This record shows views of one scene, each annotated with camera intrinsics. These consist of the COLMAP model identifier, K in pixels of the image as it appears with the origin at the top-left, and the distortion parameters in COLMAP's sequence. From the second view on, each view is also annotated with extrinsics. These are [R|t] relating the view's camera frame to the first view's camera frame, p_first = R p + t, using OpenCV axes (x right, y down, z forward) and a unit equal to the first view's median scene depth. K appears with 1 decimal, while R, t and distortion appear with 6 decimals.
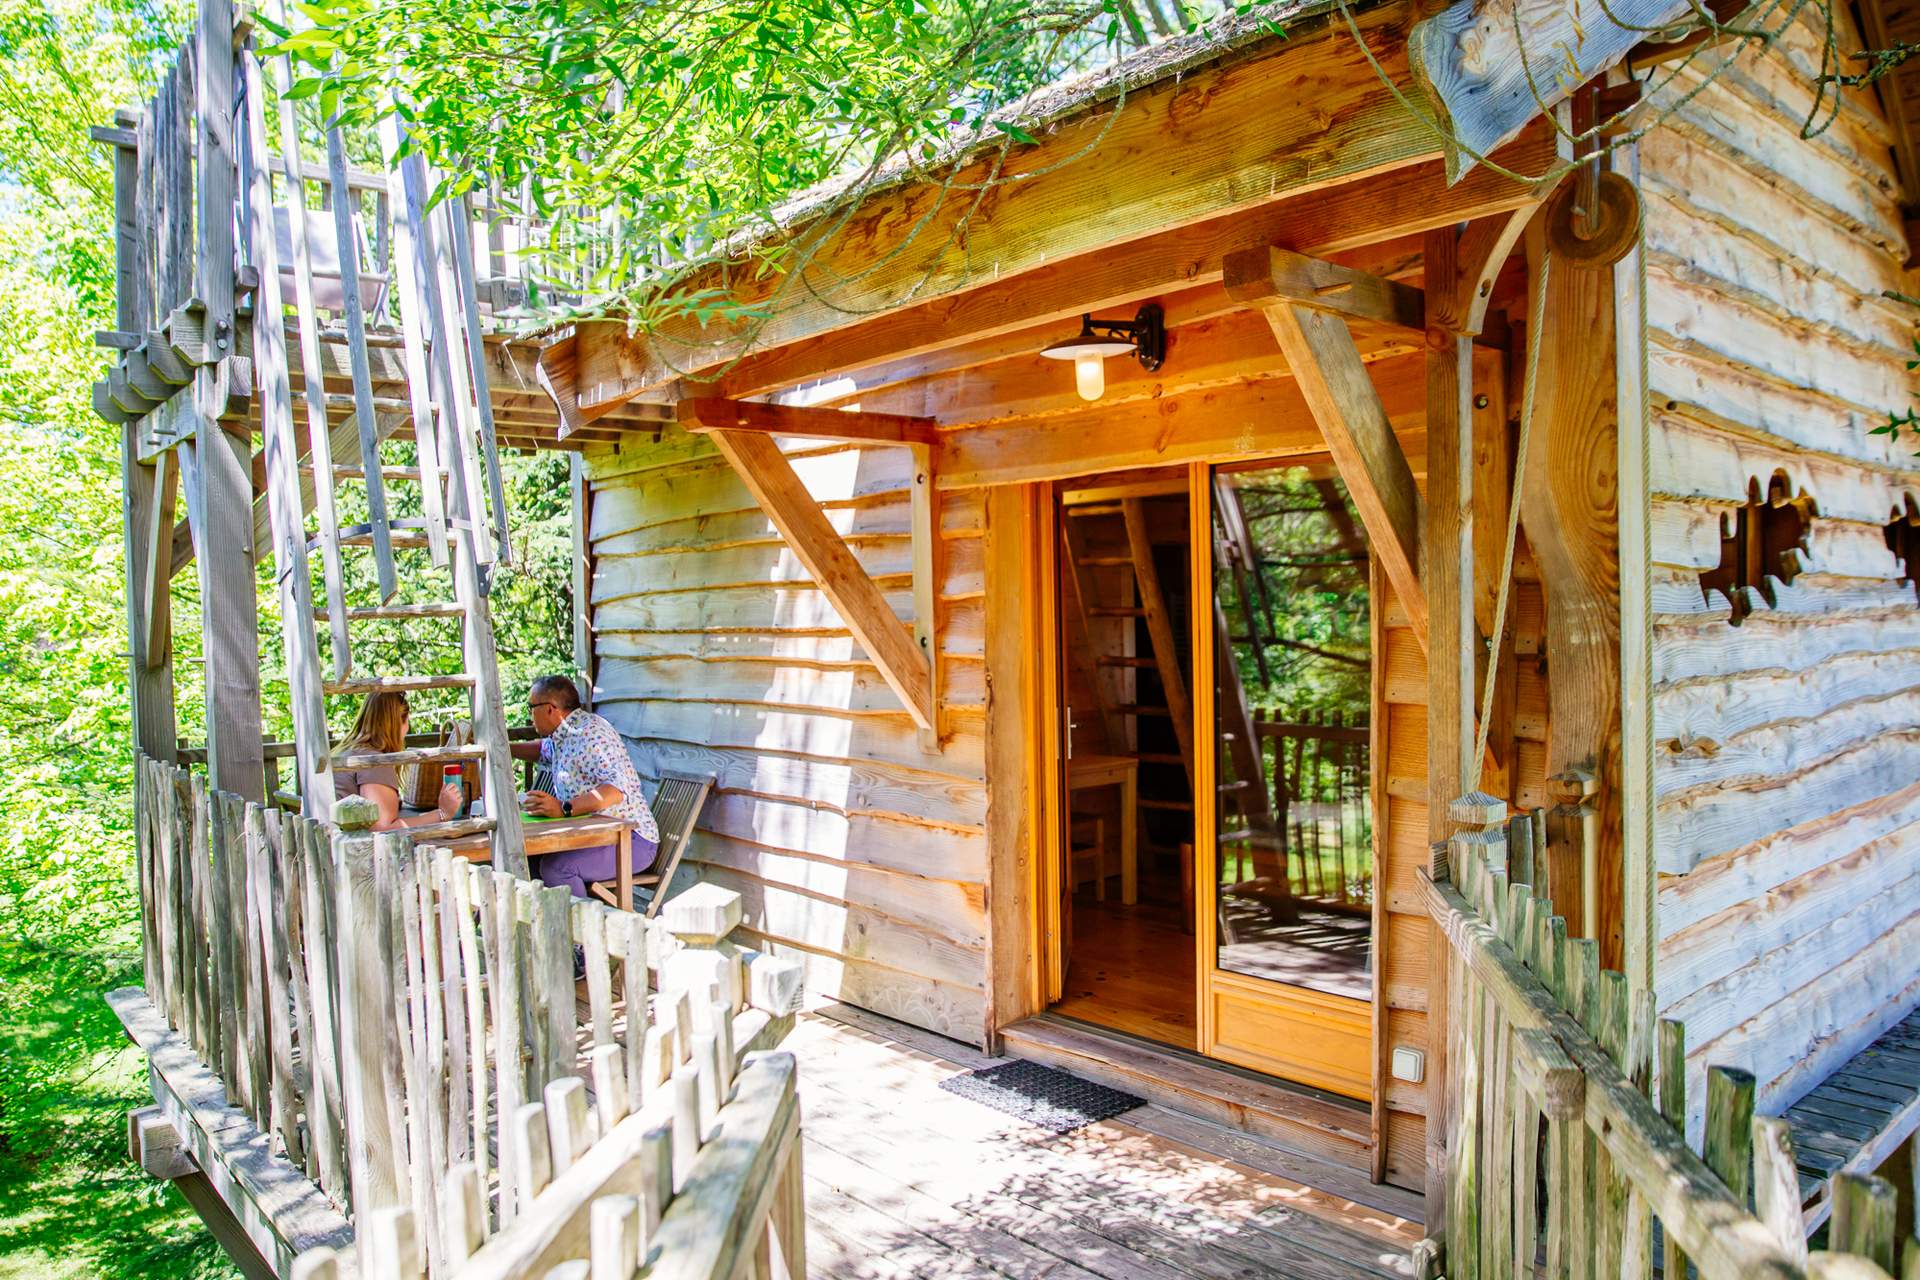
lens RADIAL K [[1342.1, 0, 960.0], [0, 1342.1, 640.0], [0, 0, 1]] dist [-0.063633, 0.001734]
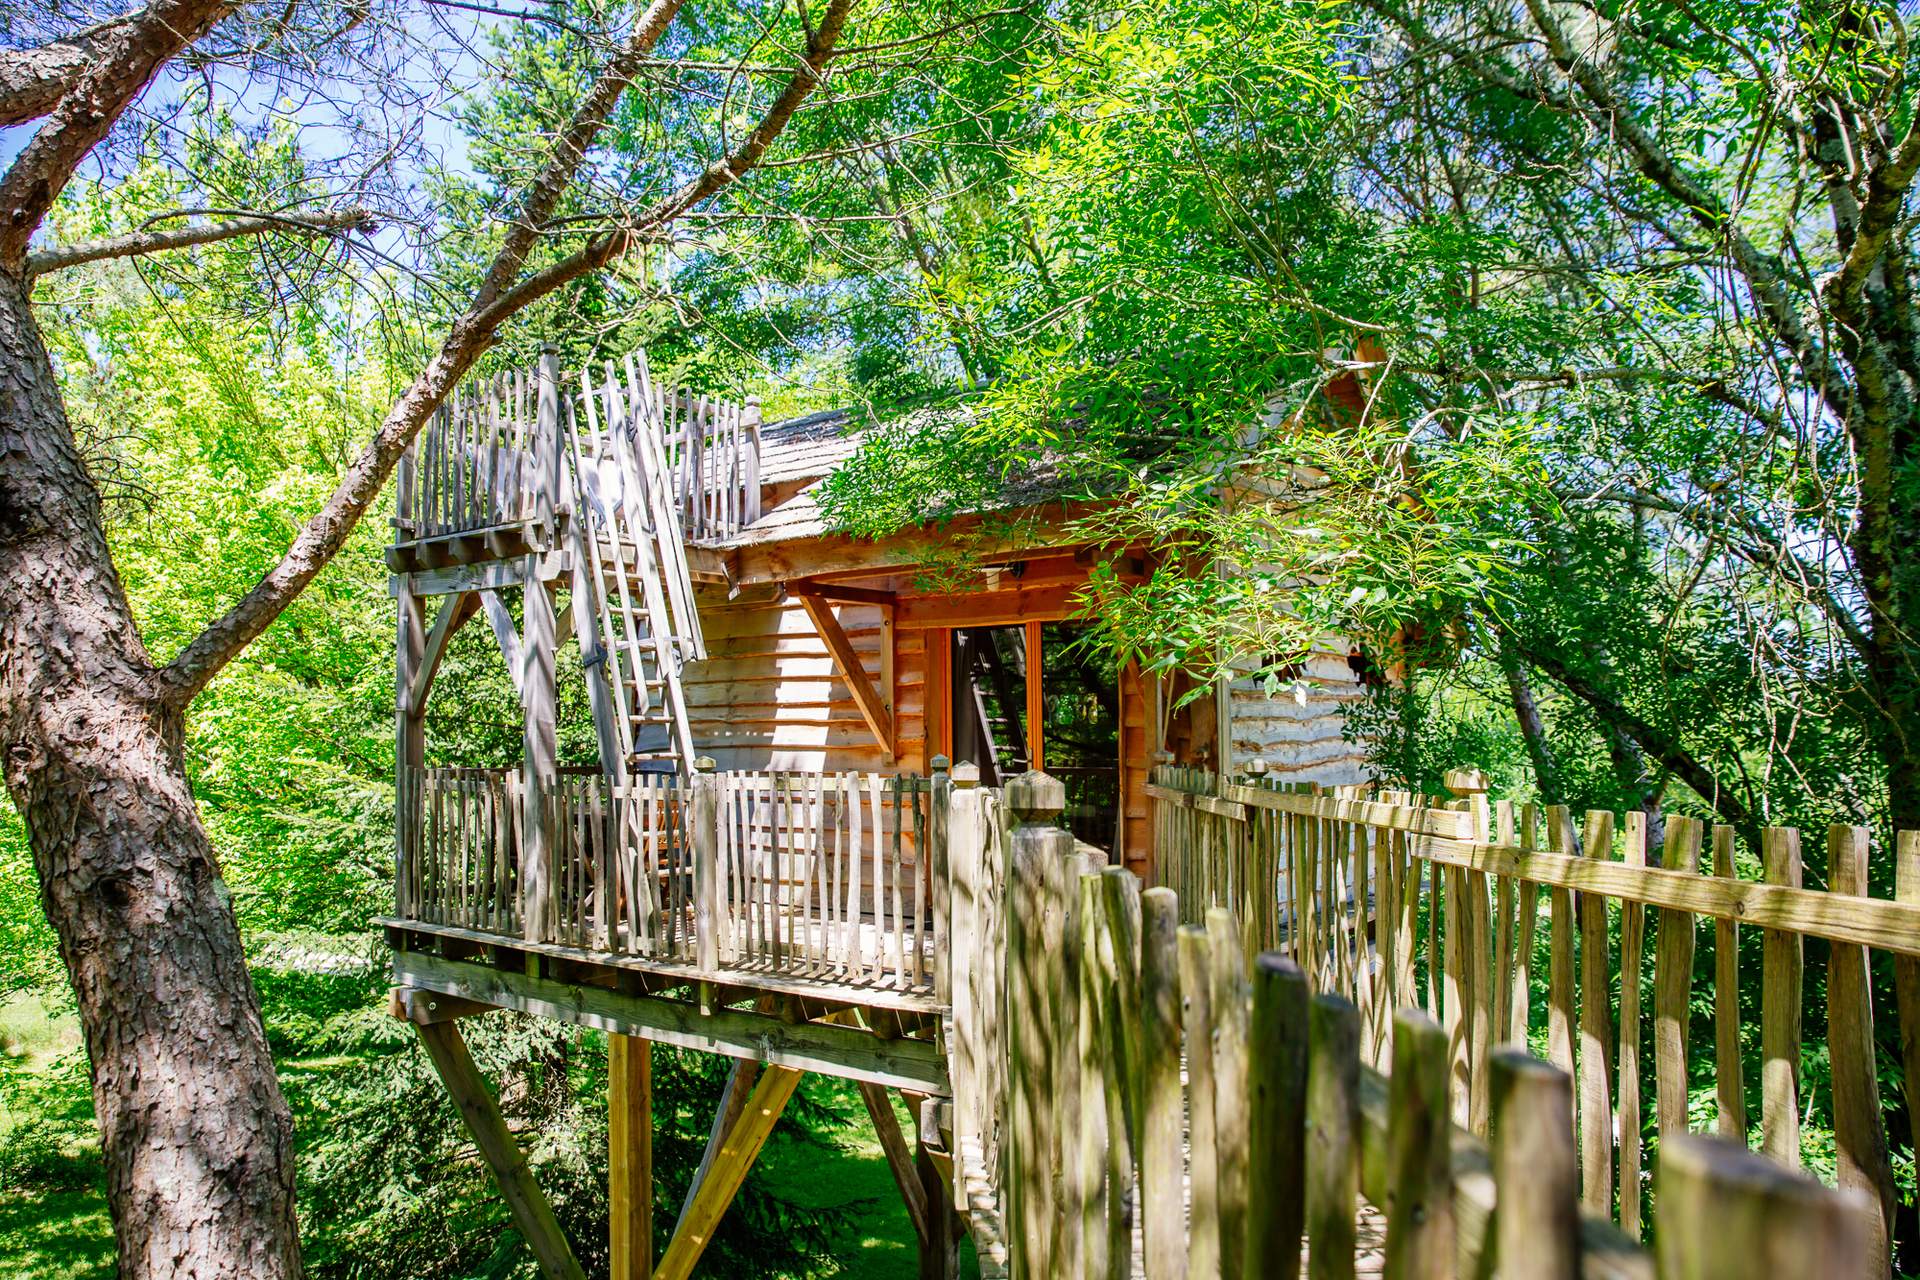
lens RADIAL K [[1245.0, 0, 960.0], [0, 1245.0, 640.0], [0, 0, 1]] dist [-0.058493, 0.002544]
pose [[0.976697, 0.024494, 0.213219, -0.320377], [-0.004404, 0.995544, -0.094194, 0.075696], [-0.214576, 0.091060, 0.972453, -0.794334]]
